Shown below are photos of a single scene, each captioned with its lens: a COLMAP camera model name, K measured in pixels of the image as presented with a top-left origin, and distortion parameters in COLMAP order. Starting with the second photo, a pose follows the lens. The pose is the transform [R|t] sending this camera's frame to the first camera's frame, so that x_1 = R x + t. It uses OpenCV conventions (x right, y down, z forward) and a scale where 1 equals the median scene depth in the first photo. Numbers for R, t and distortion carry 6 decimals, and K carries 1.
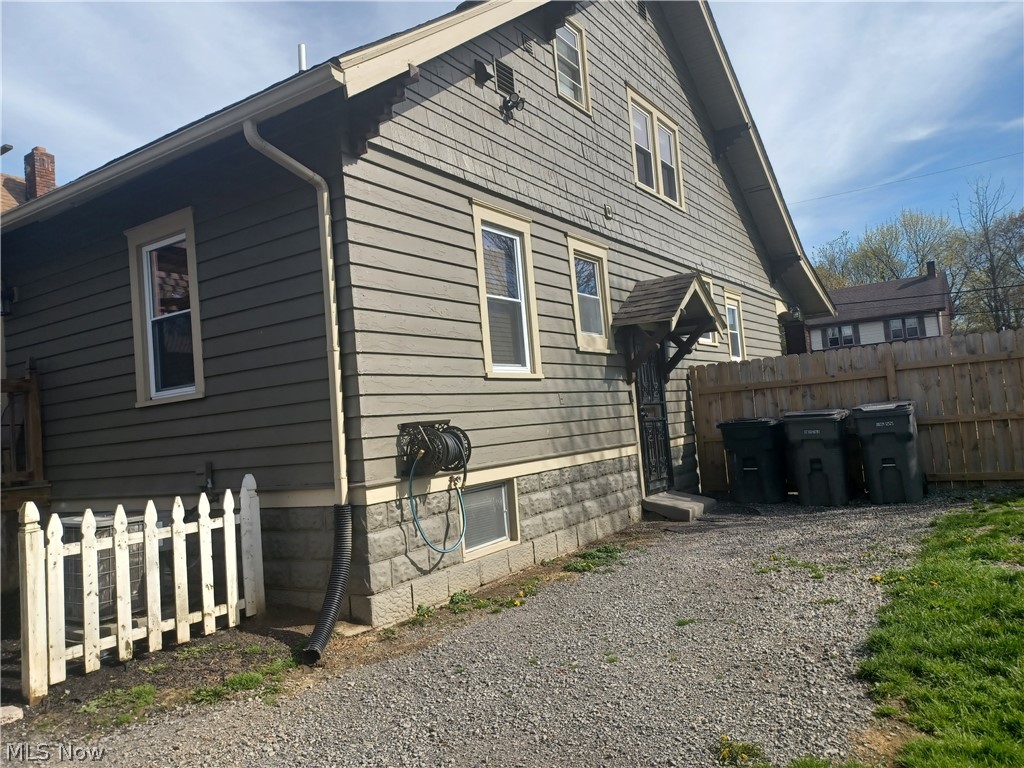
lens RADIAL K [[735.3, 0, 518.0], [0, 735.3, 378.2], [0, 0, 1]] dist [0.029409, -0.014138]
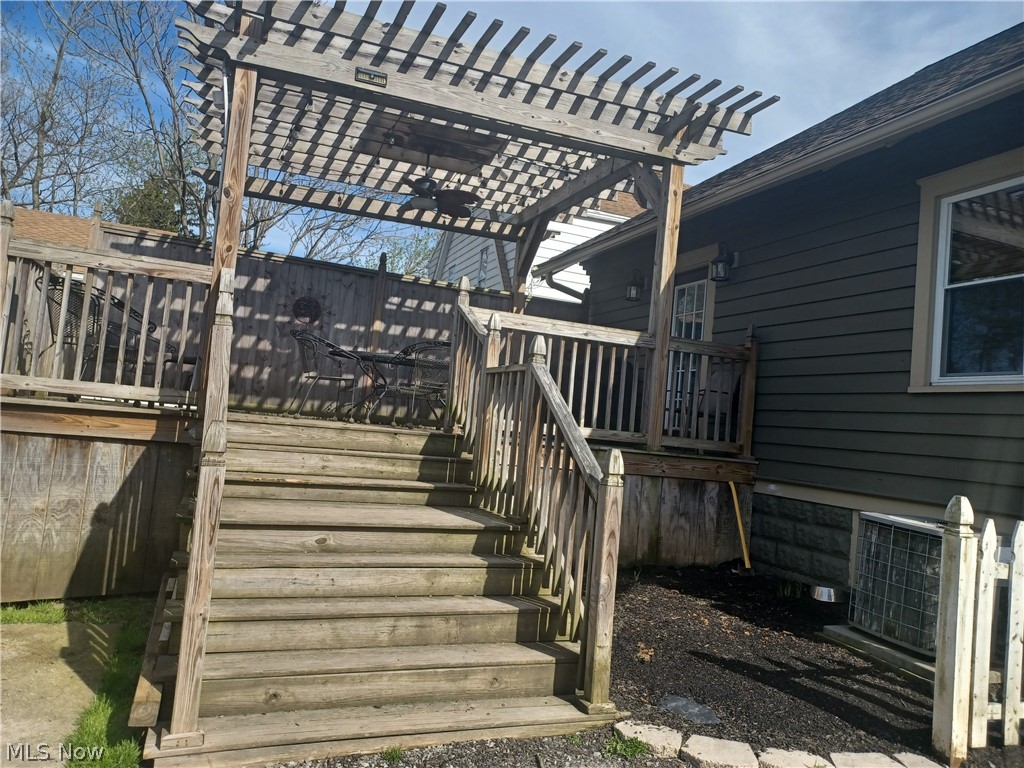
lens RADIAL K [[735.3, 0, 513.2], [0, 735.3, 380.0], [0, 0, 1]] dist [0.029409, -0.014138]
pose [[0.800000, 0.125403, -0.586748, -0.388076], [-0.127655, 0.991099, 0.037772, 0.051229], [0.586262, 0.044684, 0.808888, 0.074797]]
